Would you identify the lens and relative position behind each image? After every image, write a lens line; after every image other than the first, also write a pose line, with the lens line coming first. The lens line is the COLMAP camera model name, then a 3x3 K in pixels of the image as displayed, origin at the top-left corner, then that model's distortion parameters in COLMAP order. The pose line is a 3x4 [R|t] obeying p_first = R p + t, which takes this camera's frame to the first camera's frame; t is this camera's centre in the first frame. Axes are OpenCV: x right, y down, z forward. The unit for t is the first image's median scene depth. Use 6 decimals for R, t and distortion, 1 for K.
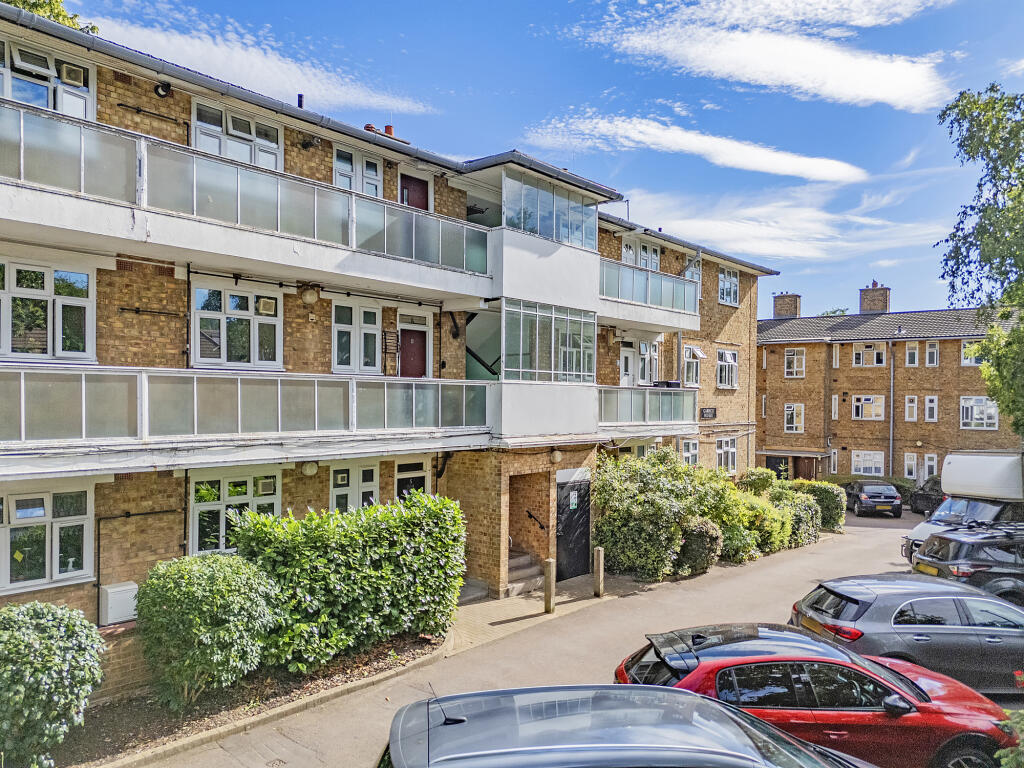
lens RADIAL K [[747.2, 0, 511.1], [0, 747.2, 413.1], [0, 0, 1]] dist [0.069098, -0.044199]
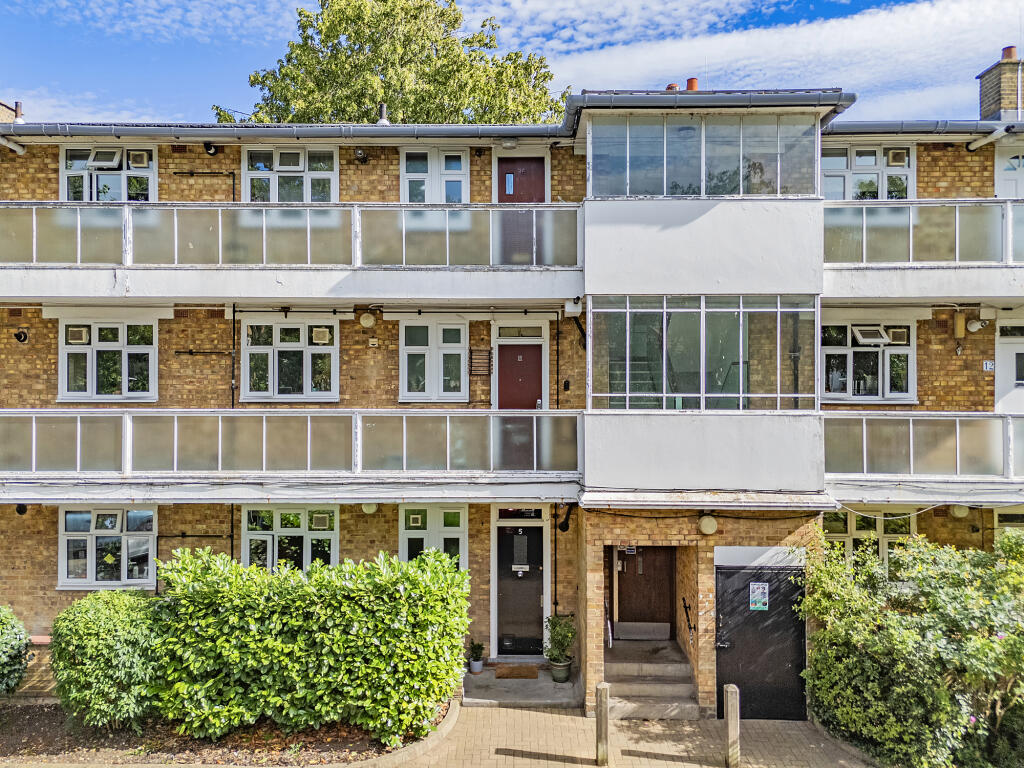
lens RADIAL K [[759.0, 0, 482.5], [0, 759.0, 381.0], [0, 0, 1]] dist [0.085566, -0.104143]
pose [[0.650319, -0.003176, -0.759655, 0.544161], [-0.010390, 0.999861, -0.013074, -0.070361], [0.759590, 0.016395, 0.650195, 0.505482]]
